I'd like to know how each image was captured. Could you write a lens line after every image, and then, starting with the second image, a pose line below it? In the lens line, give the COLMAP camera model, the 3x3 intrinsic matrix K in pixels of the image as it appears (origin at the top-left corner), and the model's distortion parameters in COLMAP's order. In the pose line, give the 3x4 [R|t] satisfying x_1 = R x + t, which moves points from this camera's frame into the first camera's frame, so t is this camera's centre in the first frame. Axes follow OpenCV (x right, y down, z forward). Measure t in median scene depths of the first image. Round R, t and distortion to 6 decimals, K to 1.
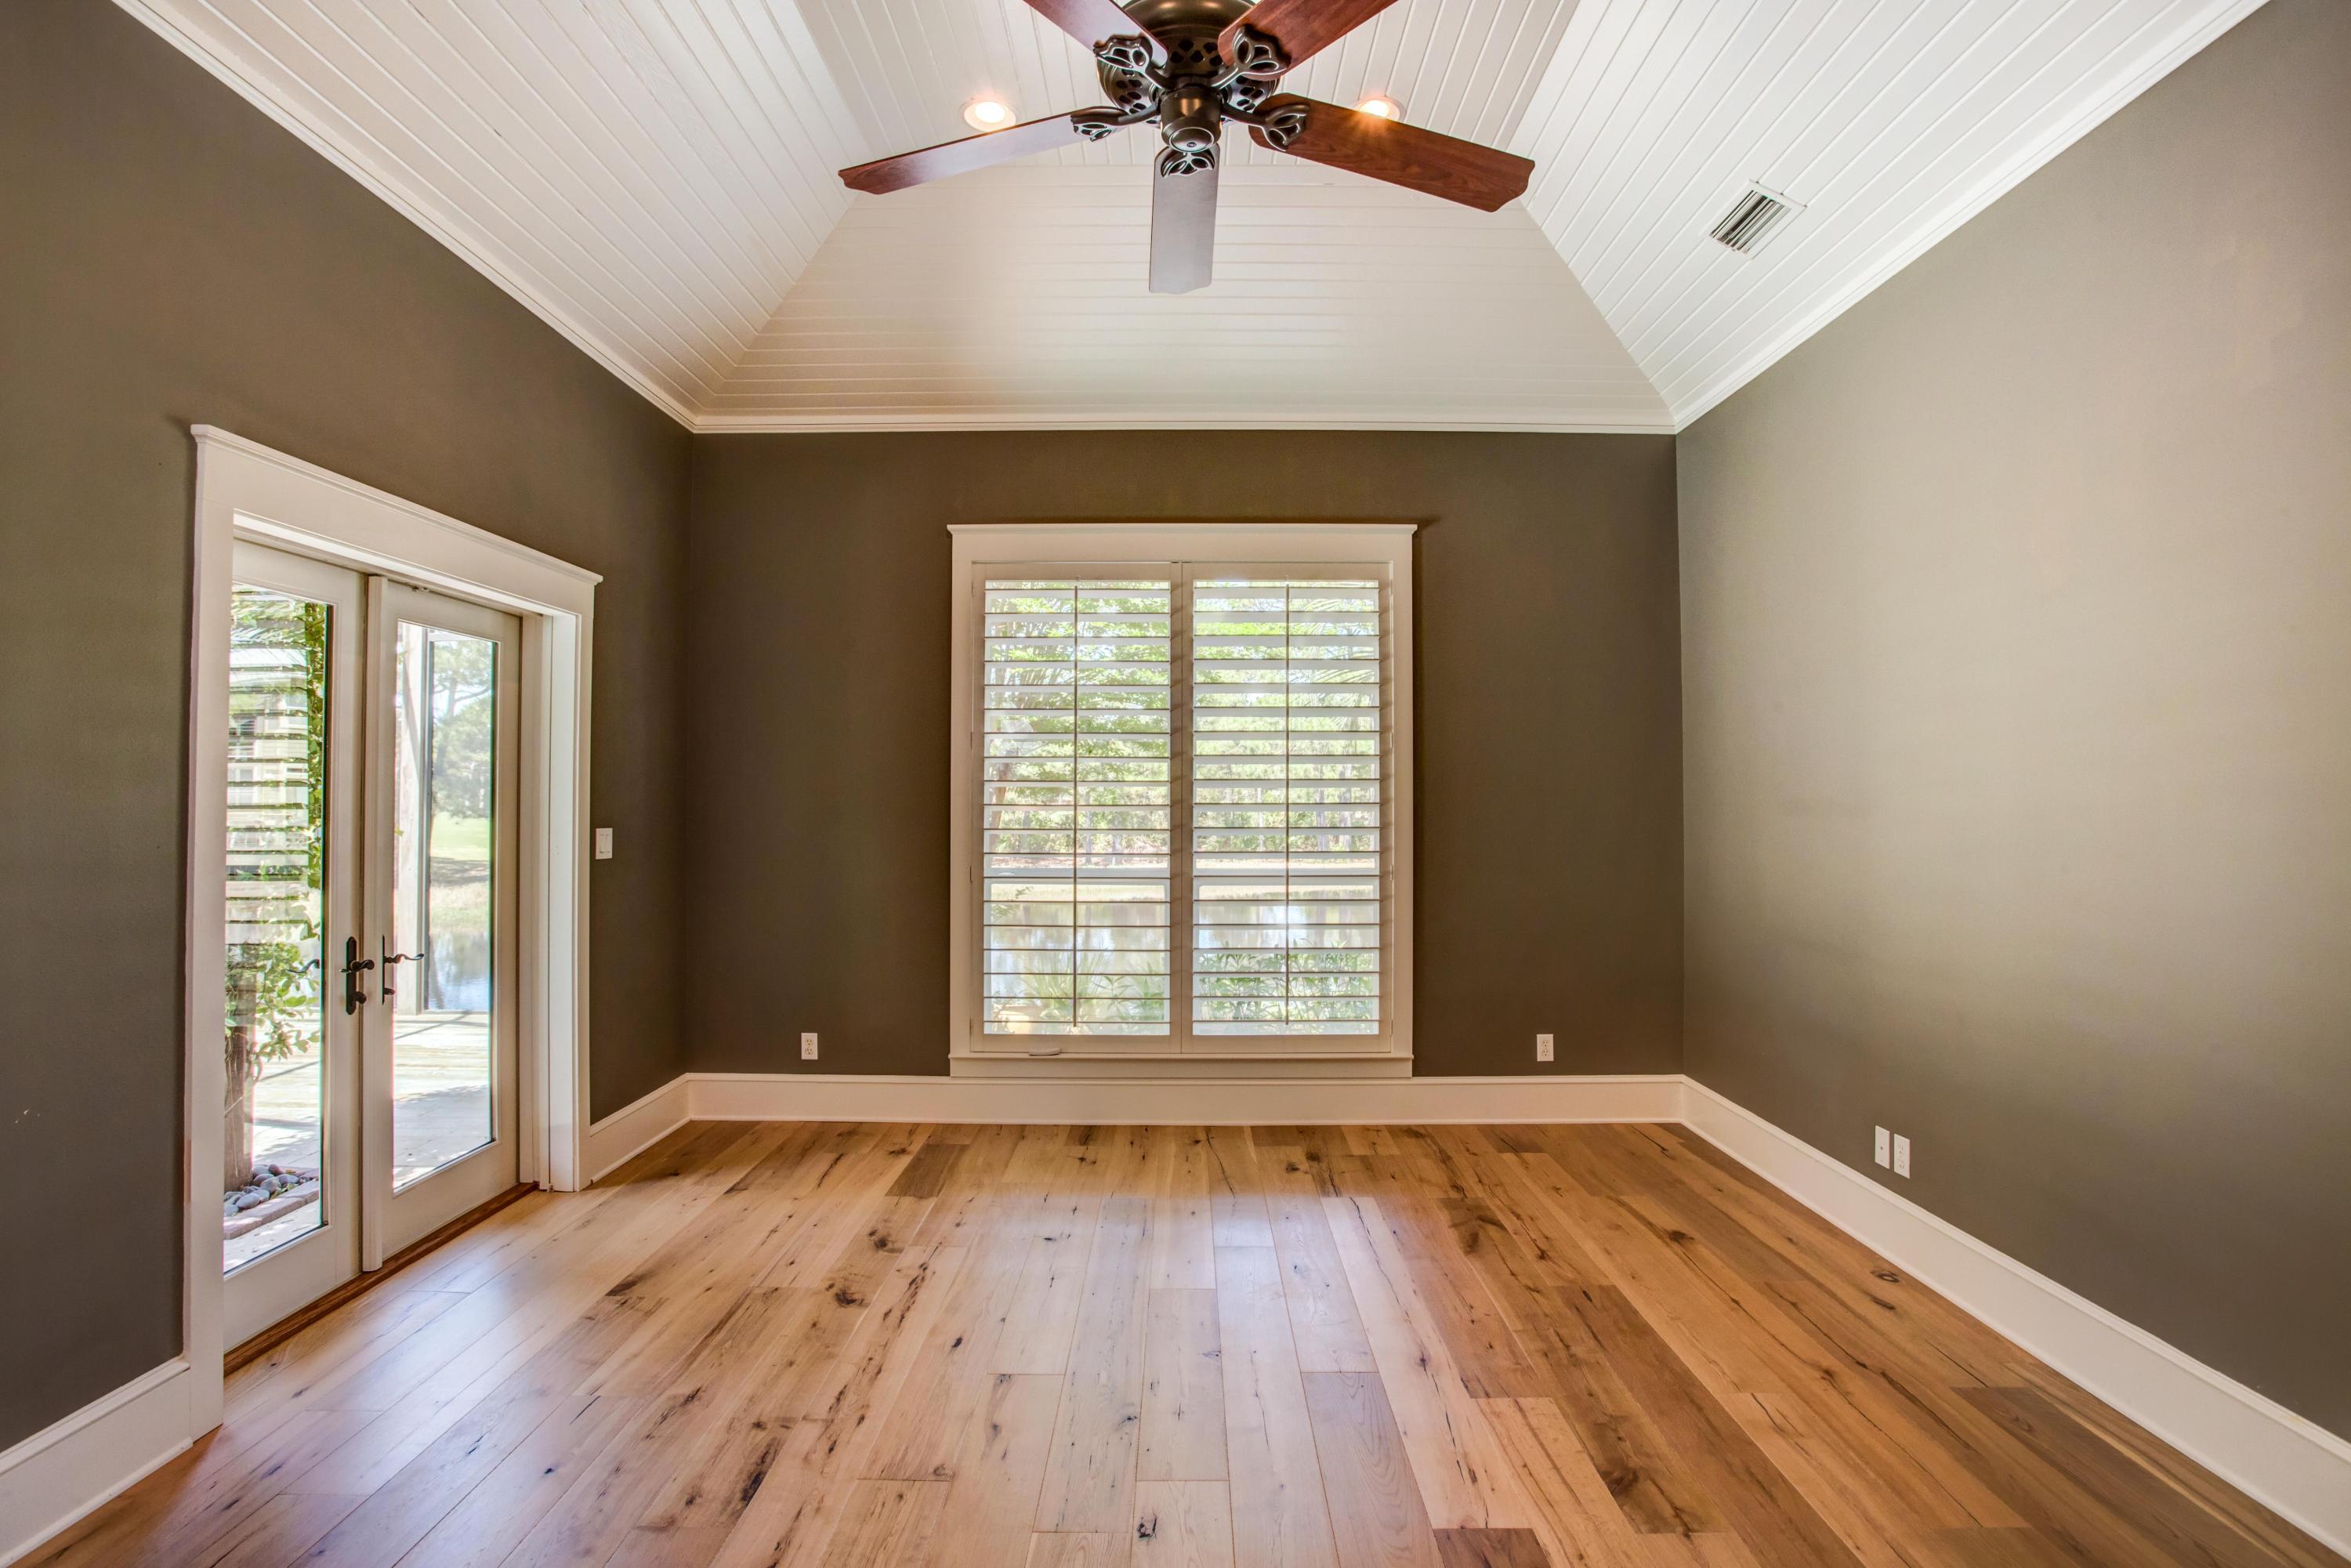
lens RADIAL K [[1149.1, 0, 1172.9], [0, 1149.1, 777.3], [0, 0, 1]] dist [-0.073486, 0.030465]
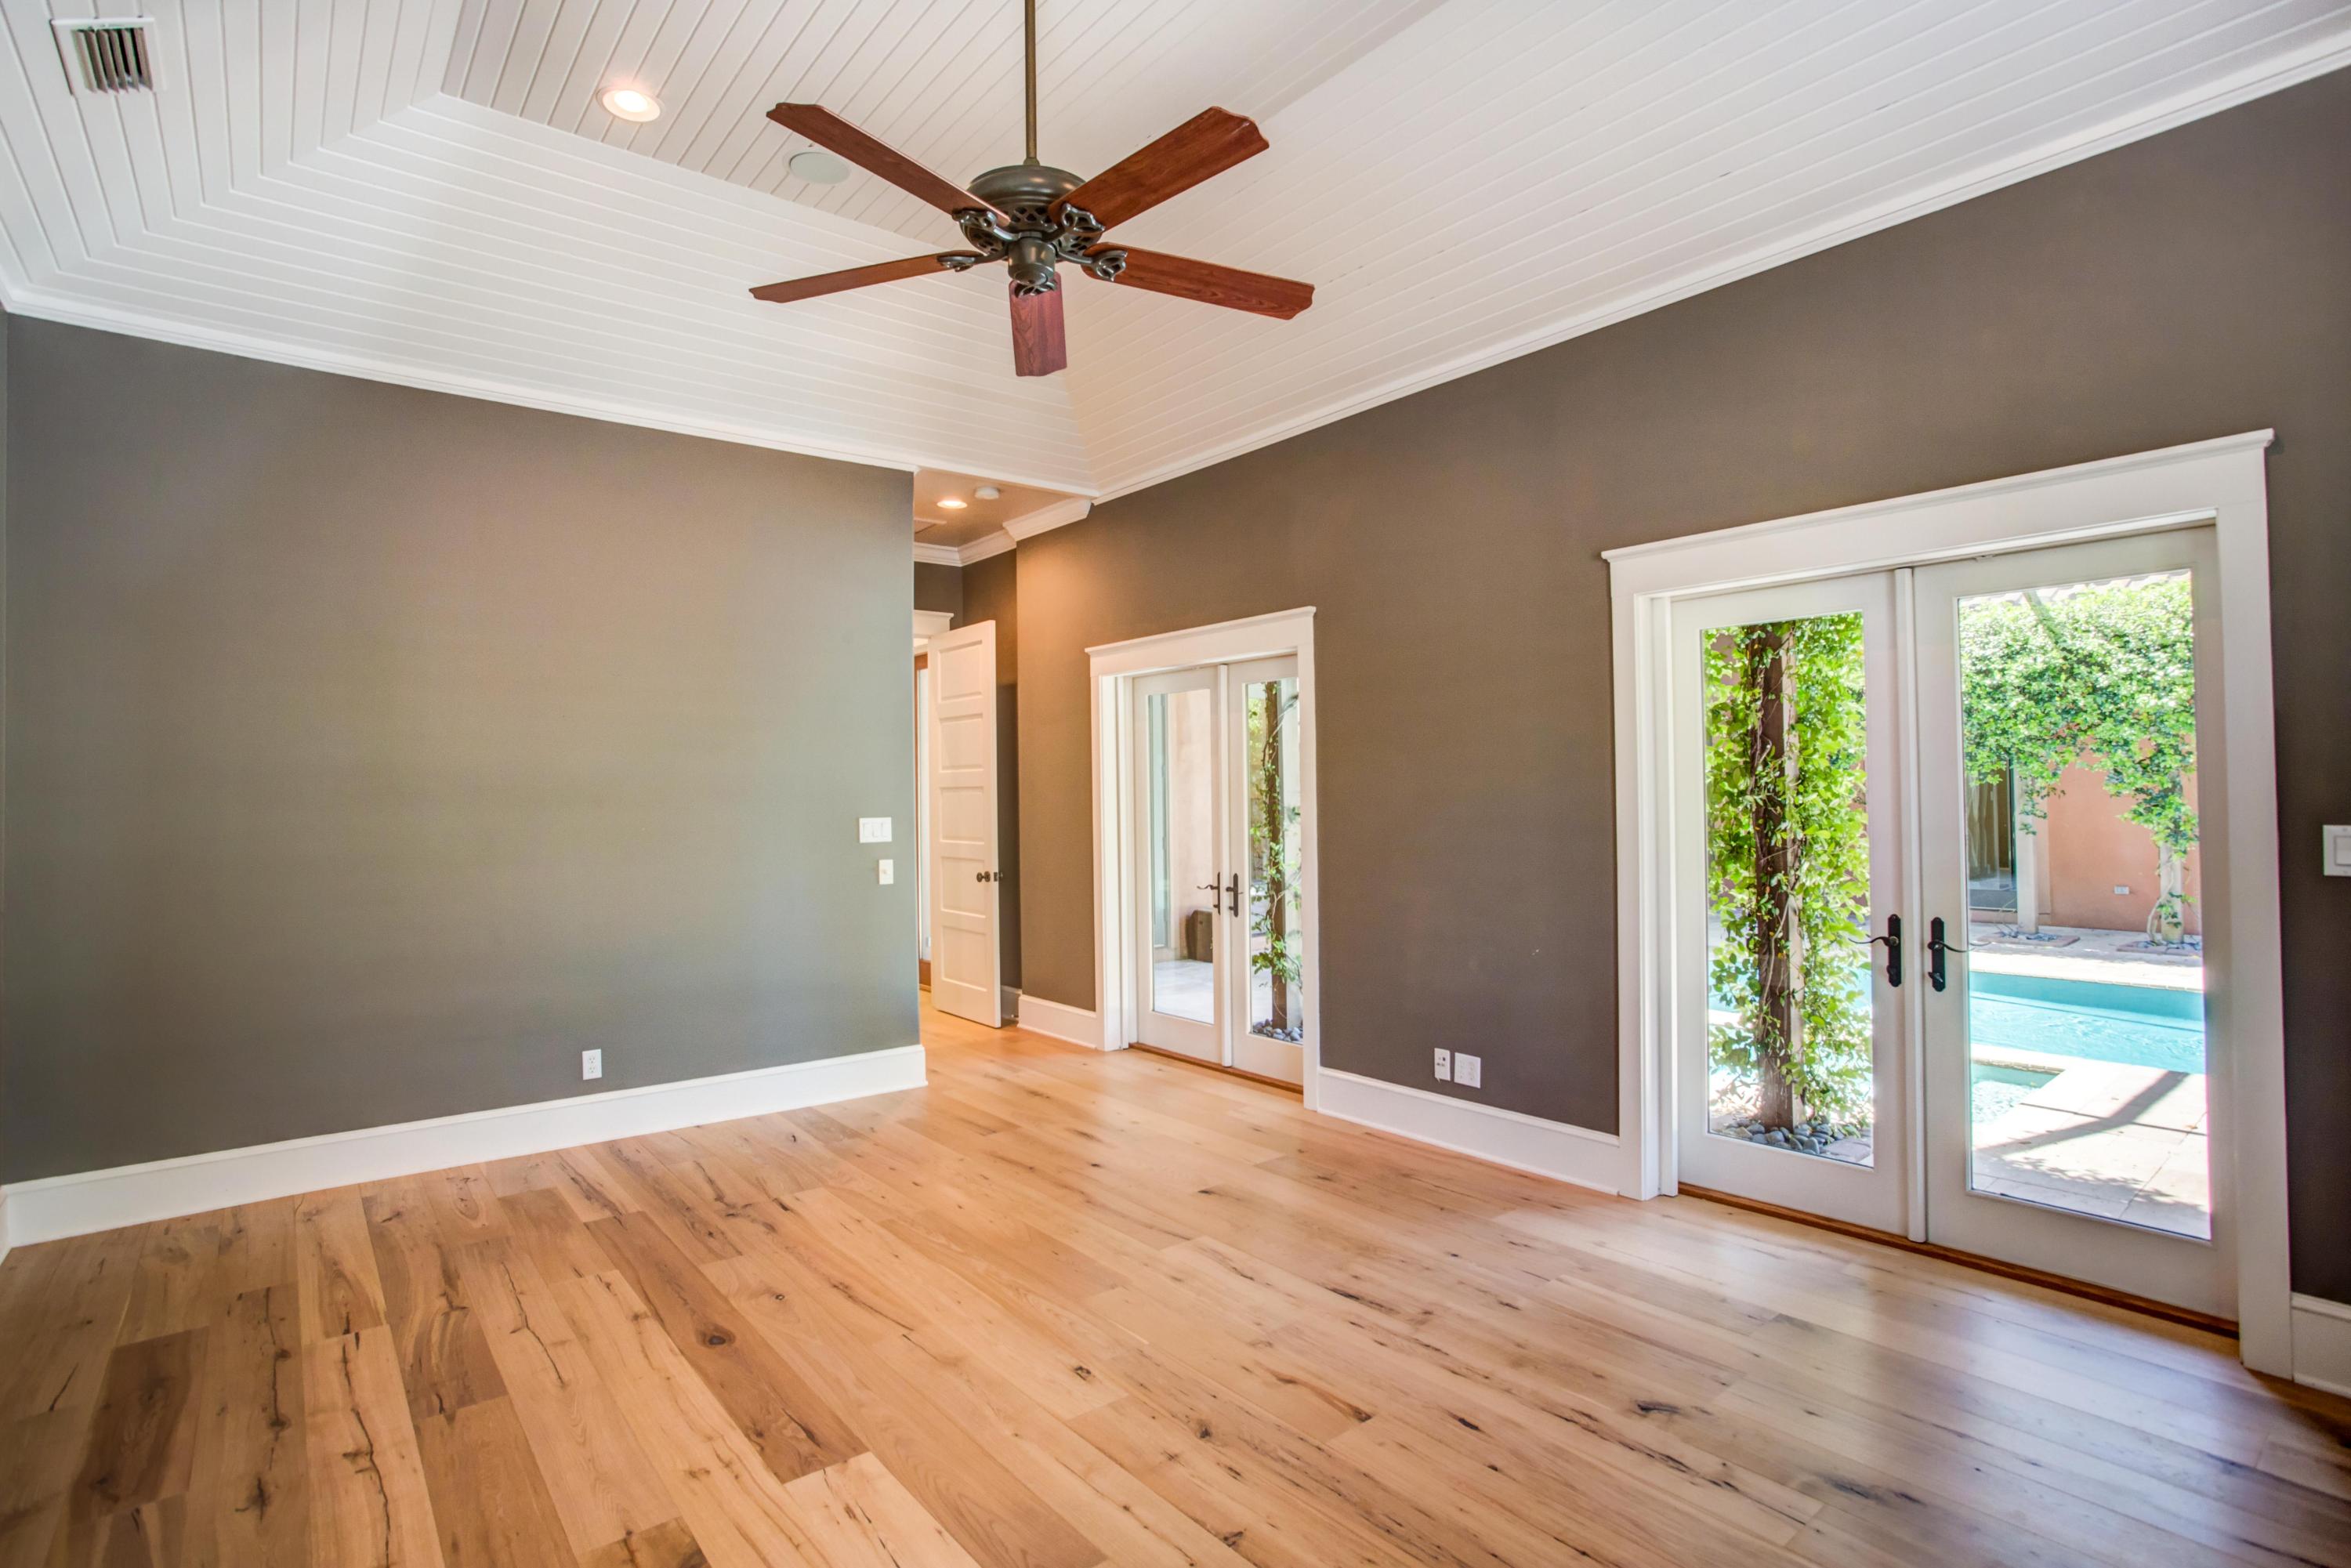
lens RADIAL K [[1149.1, 0, 1169.2], [0, 1149.1, 771.5], [0, 0, 1]] dist [-0.073486, 0.030465]
pose [[-0.777400, -0.003543, -0.628996, 0.364388], [0.026350, 0.998923, -0.038194, 0.023255], [0.628454, -0.046266, -0.776470, 1.076645]]
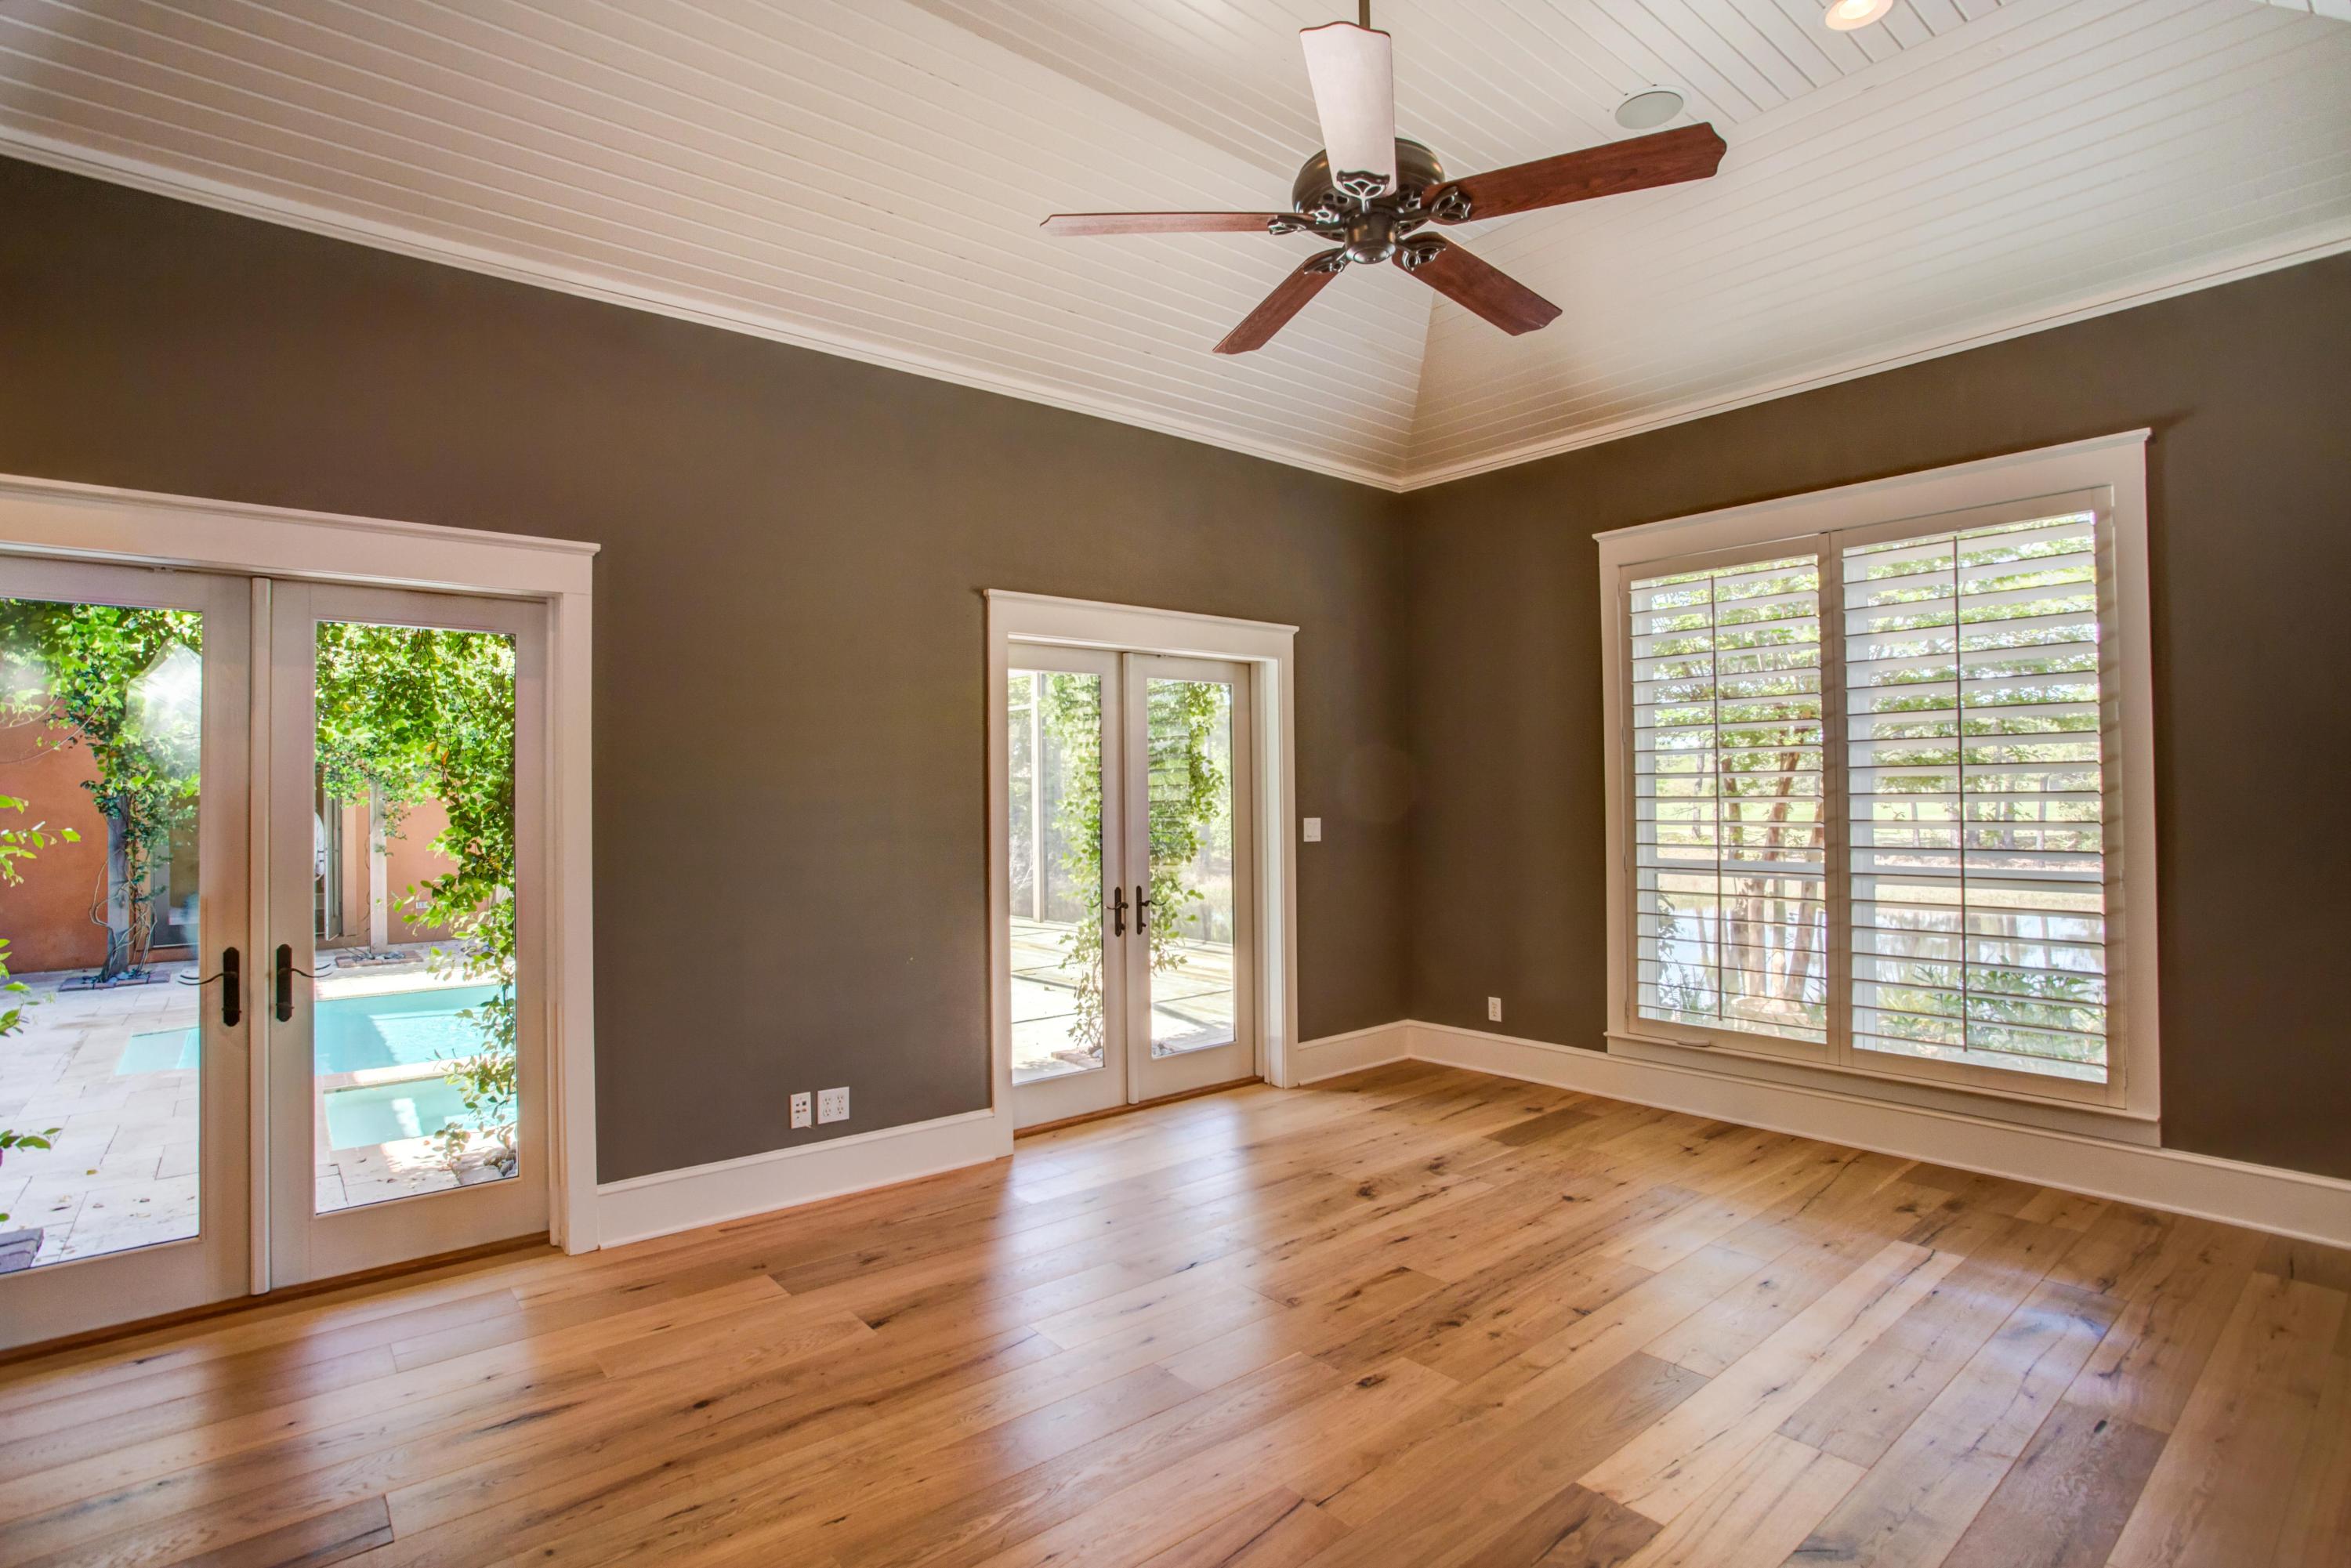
lens RADIAL K [[1149.1, 0, 1171.8], [0, 1149.1, 782.1], [0, 0, 1]] dist [-0.073486, 0.030465]
pose [[0.645515, -0.016292, -0.763574, 0.415921], [0.026558, 0.999647, 0.001123, -0.002351], [0.763286, -0.021004, 0.645720, 0.018180]]
